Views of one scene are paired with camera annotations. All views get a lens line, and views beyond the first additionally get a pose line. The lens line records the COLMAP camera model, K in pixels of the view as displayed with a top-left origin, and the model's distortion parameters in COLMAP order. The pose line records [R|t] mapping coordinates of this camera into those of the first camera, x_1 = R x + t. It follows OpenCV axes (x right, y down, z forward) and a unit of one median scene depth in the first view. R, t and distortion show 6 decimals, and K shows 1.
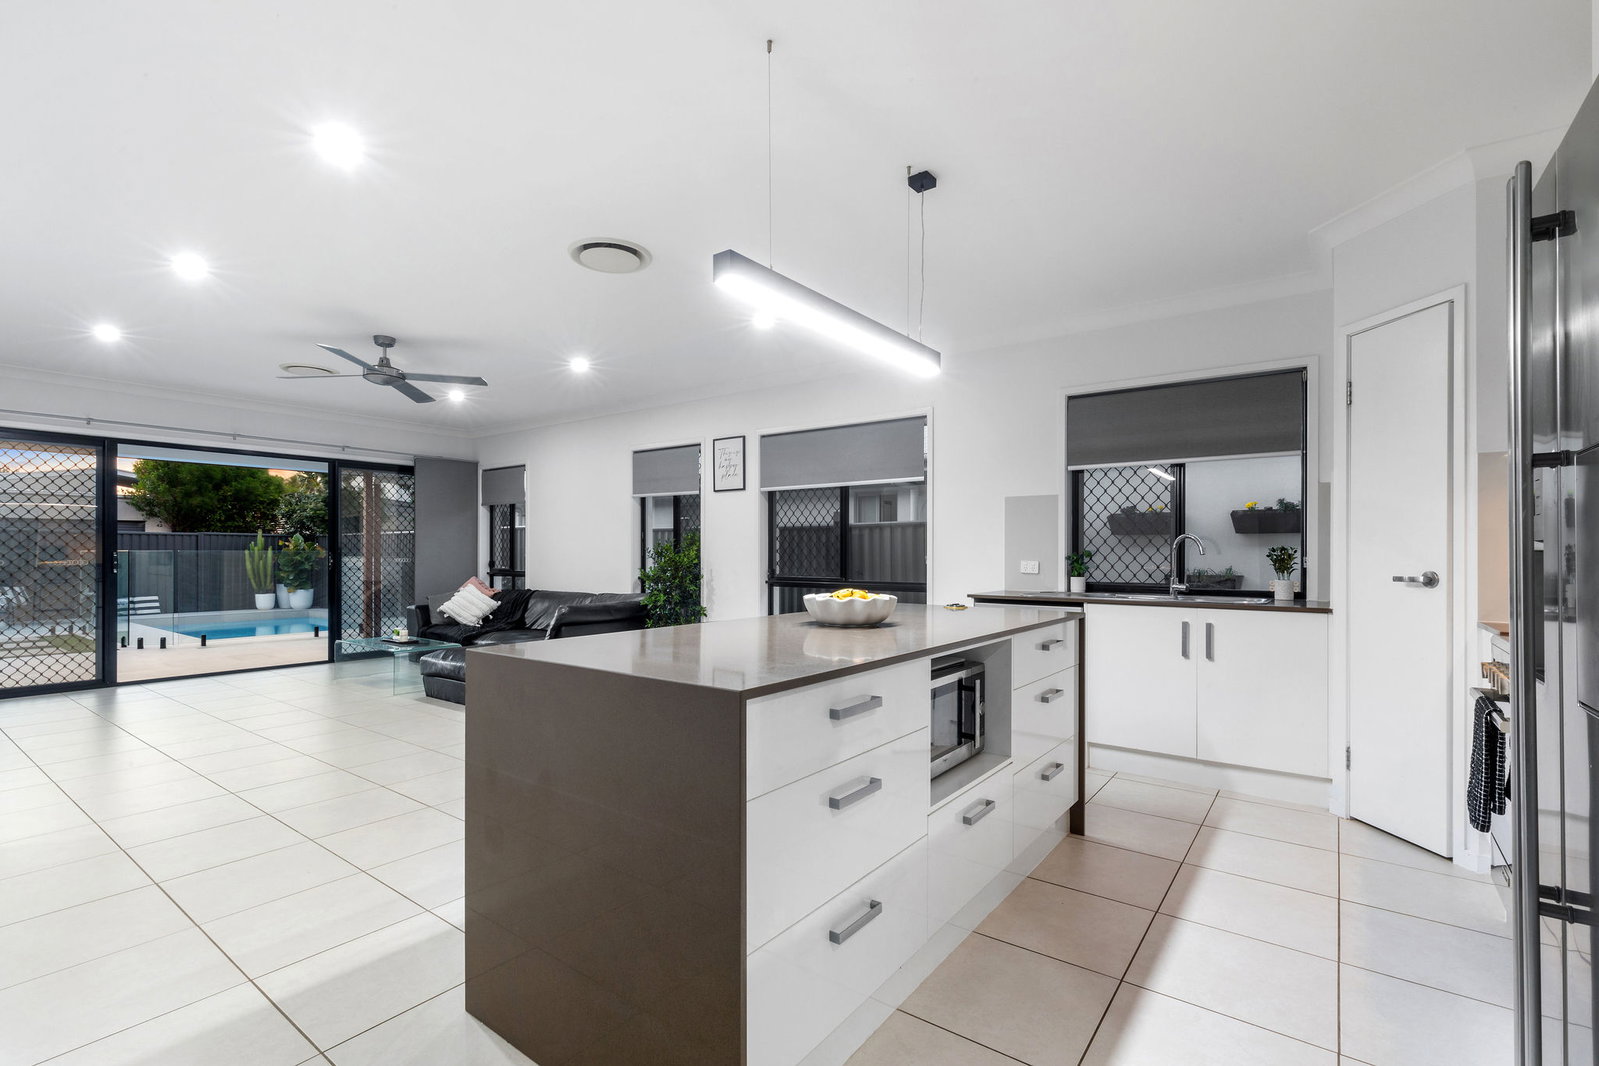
lens RADIAL K [[722.2, 0, 799.9], [0, 722.2, 552.8], [0, 0, 1]] dist [0.001698, -0.000774]
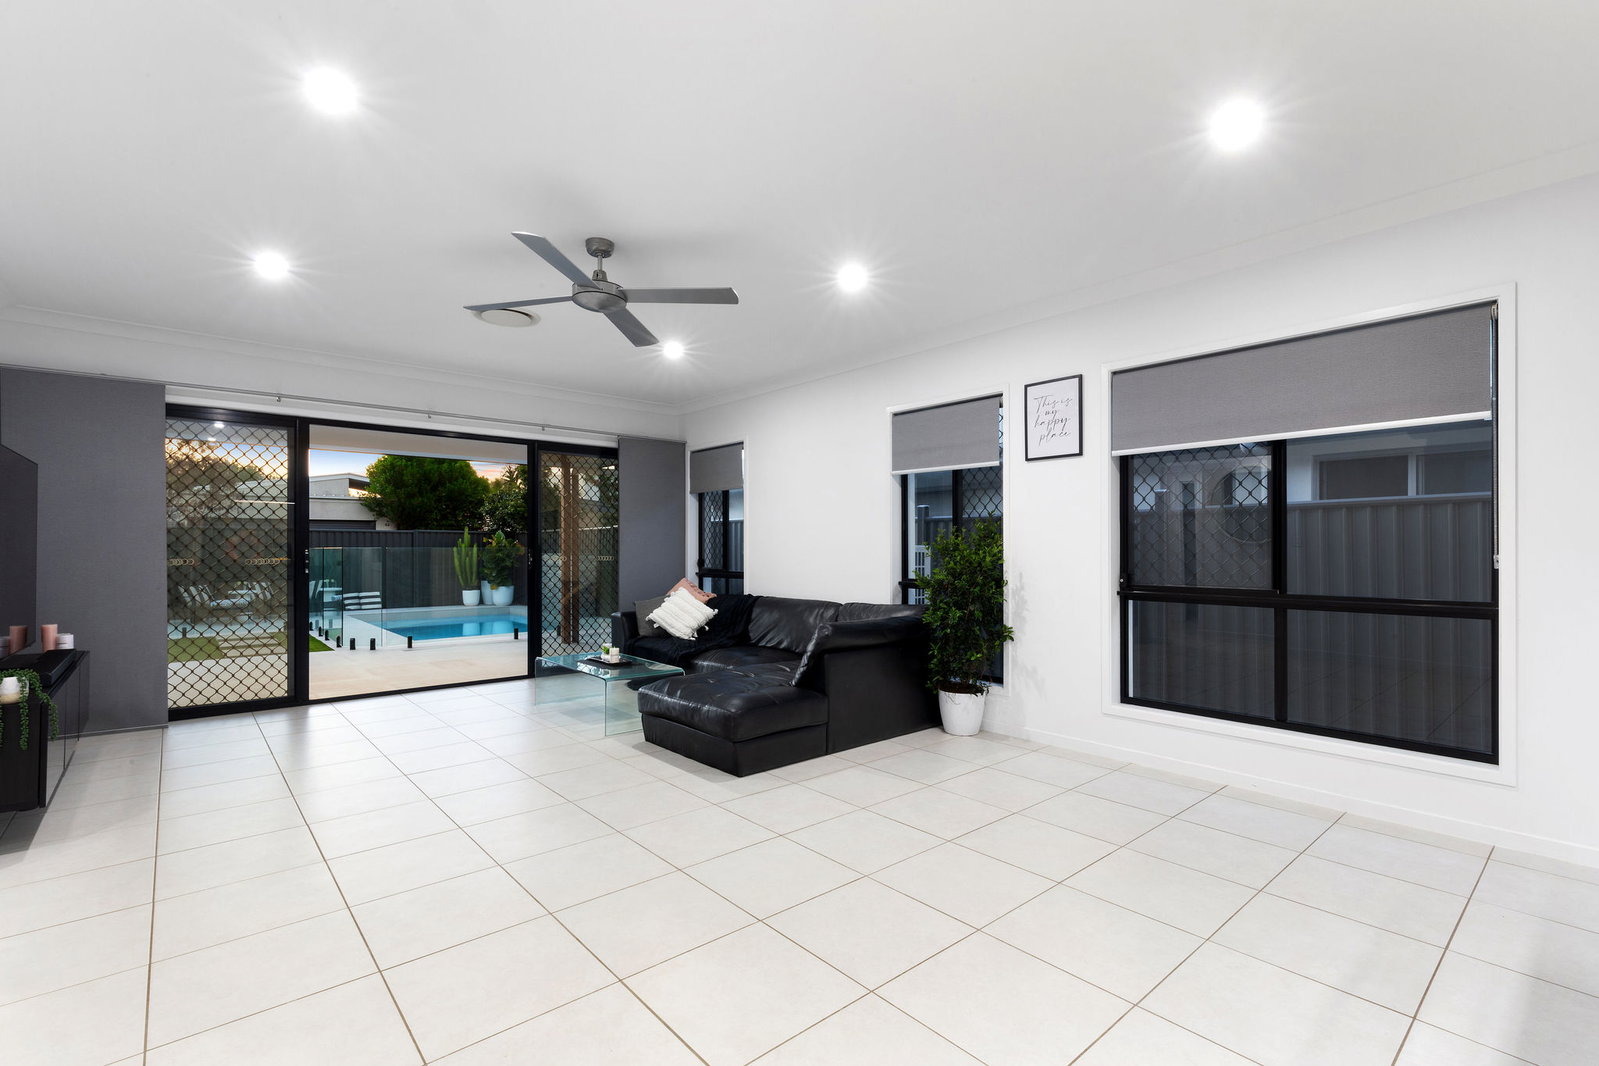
lens RADIAL K [[722.2, 0, 799.9], [0, 722.2, 552.8], [0, 0, 1]] dist [0.001698, -0.000774]
pose [[0.976616, 0.000026, -0.214992, -0.144017], [0.001010, 0.999988, 0.004708, 0.000096], [0.214989, -0.004815, 0.976605, 0.218901]]
